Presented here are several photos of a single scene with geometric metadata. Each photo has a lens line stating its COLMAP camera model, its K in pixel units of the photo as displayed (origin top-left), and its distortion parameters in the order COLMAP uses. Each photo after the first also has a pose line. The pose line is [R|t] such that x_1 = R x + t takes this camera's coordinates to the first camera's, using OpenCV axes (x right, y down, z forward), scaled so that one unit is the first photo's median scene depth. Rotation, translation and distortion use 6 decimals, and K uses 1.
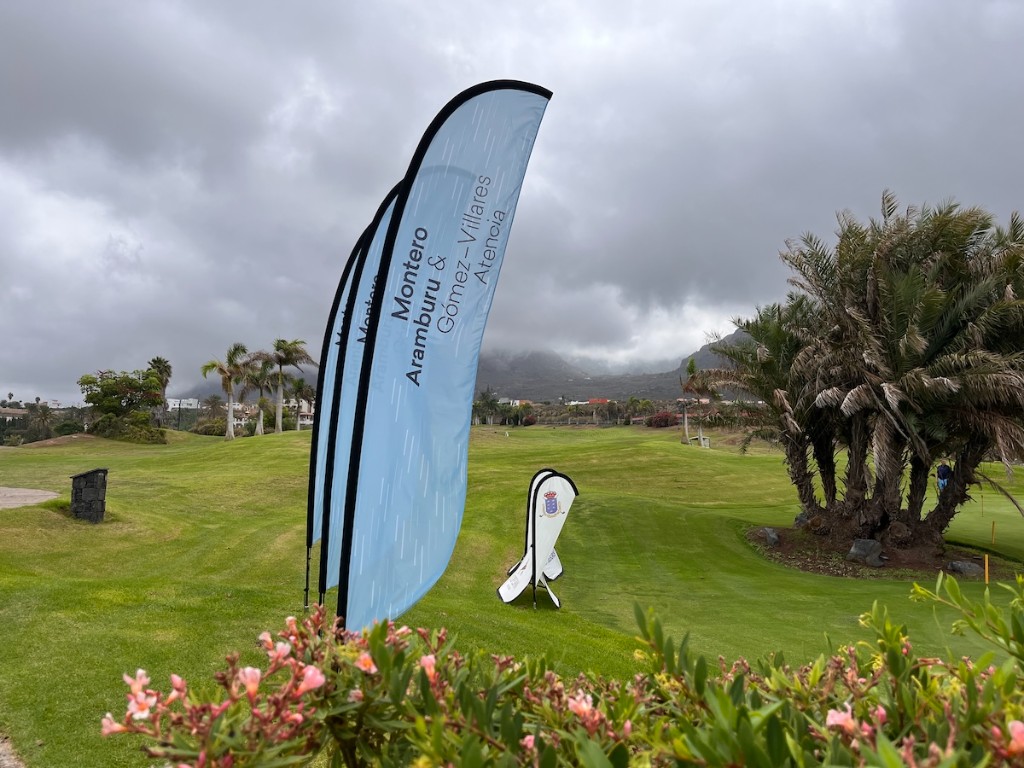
lens RADIAL K [[773.2, 0, 508.0], [0, 773.2, 390.6], [0, 0, 1]] dist [0.061043, -0.091614]
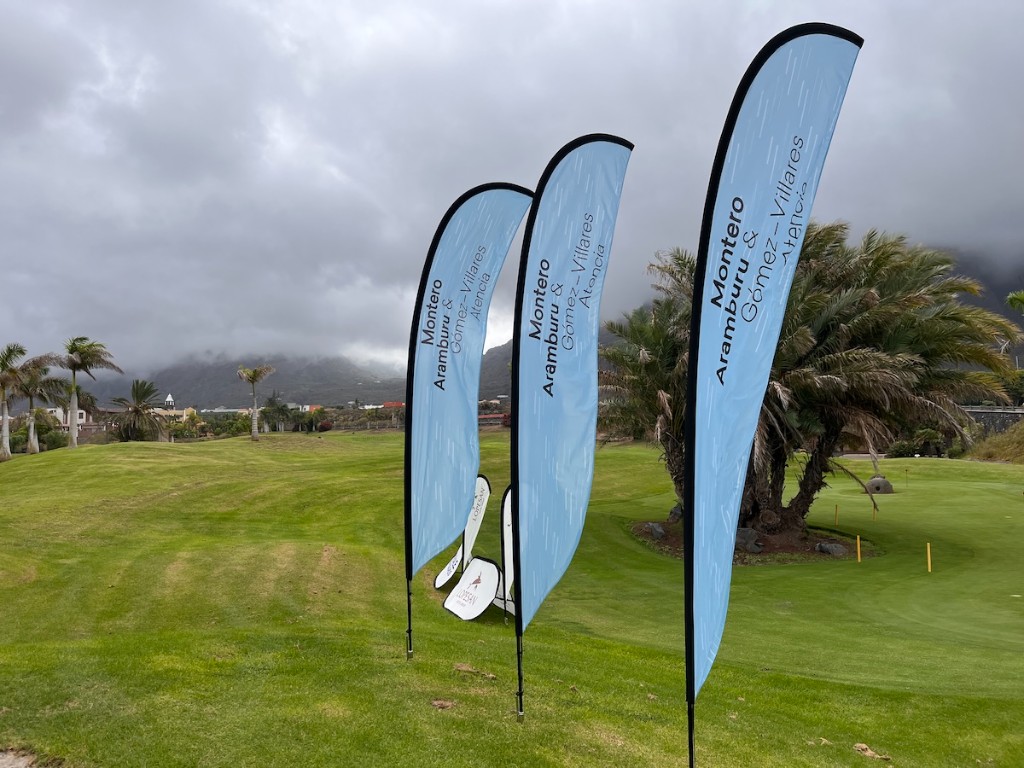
lens RADIAL K [[773.2, 0, 508.0], [0, 773.2, 390.6], [0, 0, 1]] dist [0.061043, -0.091614]
pose [[0.963909, -0.014519, 0.265835, -0.129024], [0.015628, 0.999876, -0.002058, -0.000436], [-0.265772, 0.006139, 0.964016, 0.054950]]
